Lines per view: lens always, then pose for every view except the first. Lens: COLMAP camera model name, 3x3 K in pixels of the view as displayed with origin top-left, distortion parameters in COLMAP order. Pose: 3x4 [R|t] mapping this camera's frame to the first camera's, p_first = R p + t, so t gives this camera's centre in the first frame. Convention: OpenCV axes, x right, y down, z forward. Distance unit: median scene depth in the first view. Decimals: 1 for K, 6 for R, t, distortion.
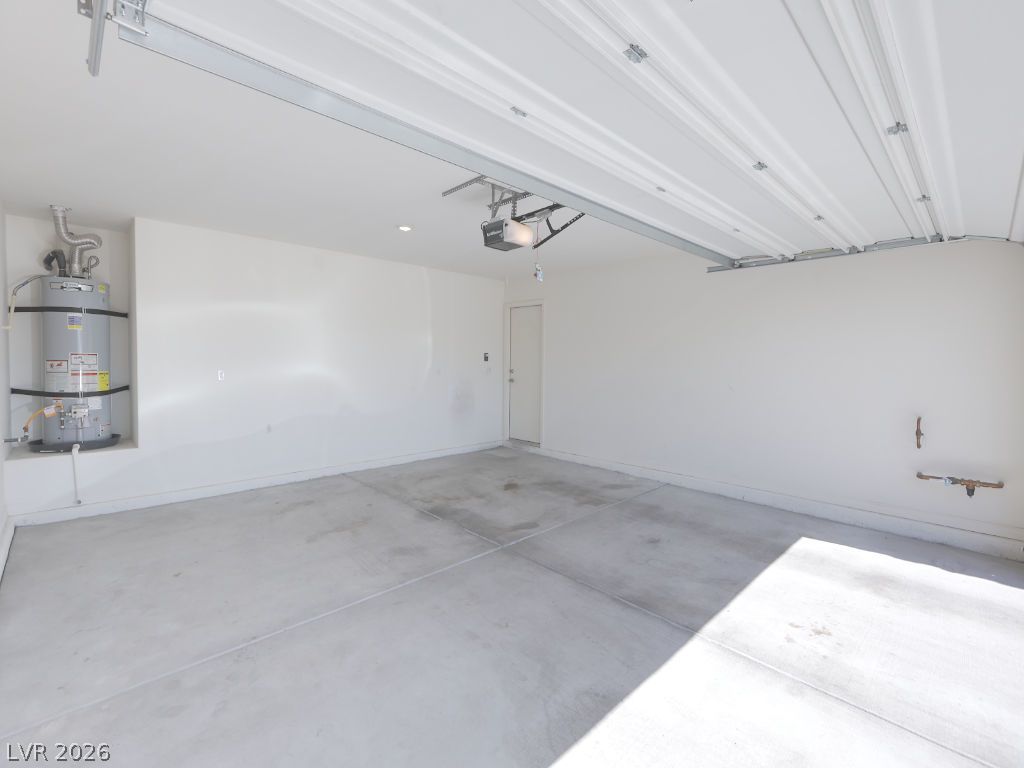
lens RADIAL K [[463.3, 0, 514.6], [0, 463.3, 378.8], [0, 0, 1]] dist [0.000034, 0.001017]
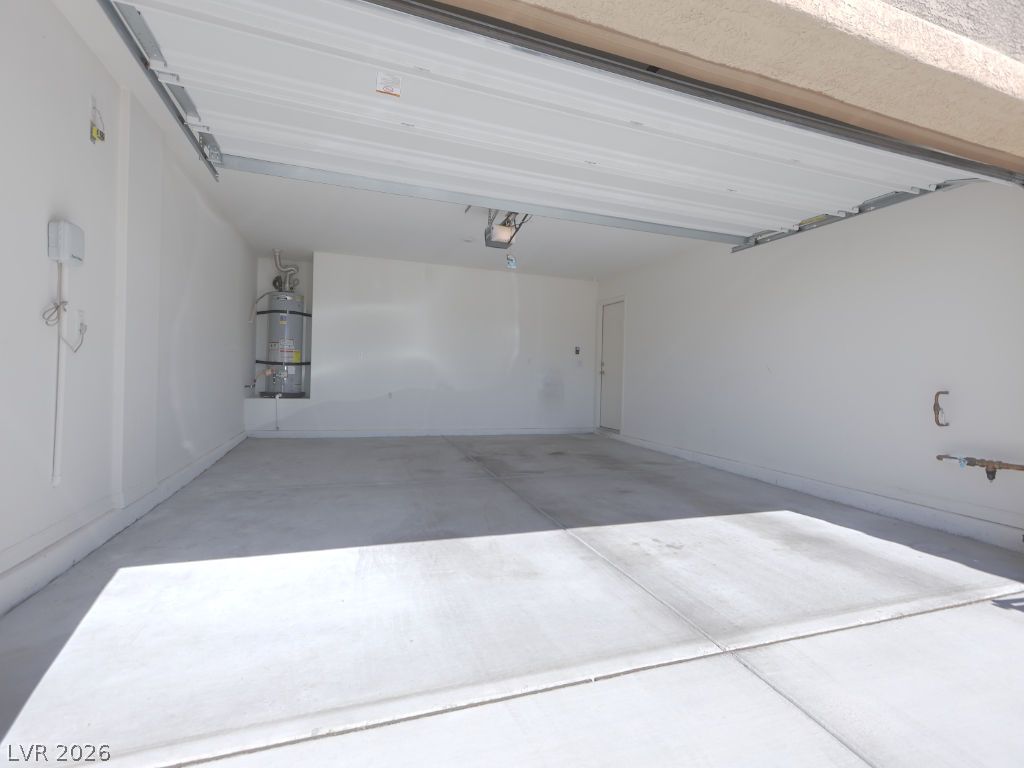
lens RADIAL K [[463.3, 0, 506.1], [0, 463.3, 384.8], [0, 0, 1]] dist [0.000034, 0.001017]
pose [[0.906037, 0.025913, -0.422405, 0.446701], [-0.036460, 0.999192, -0.016907, 0.105284], [0.421626, 0.030719, 0.906249, -0.135344]]
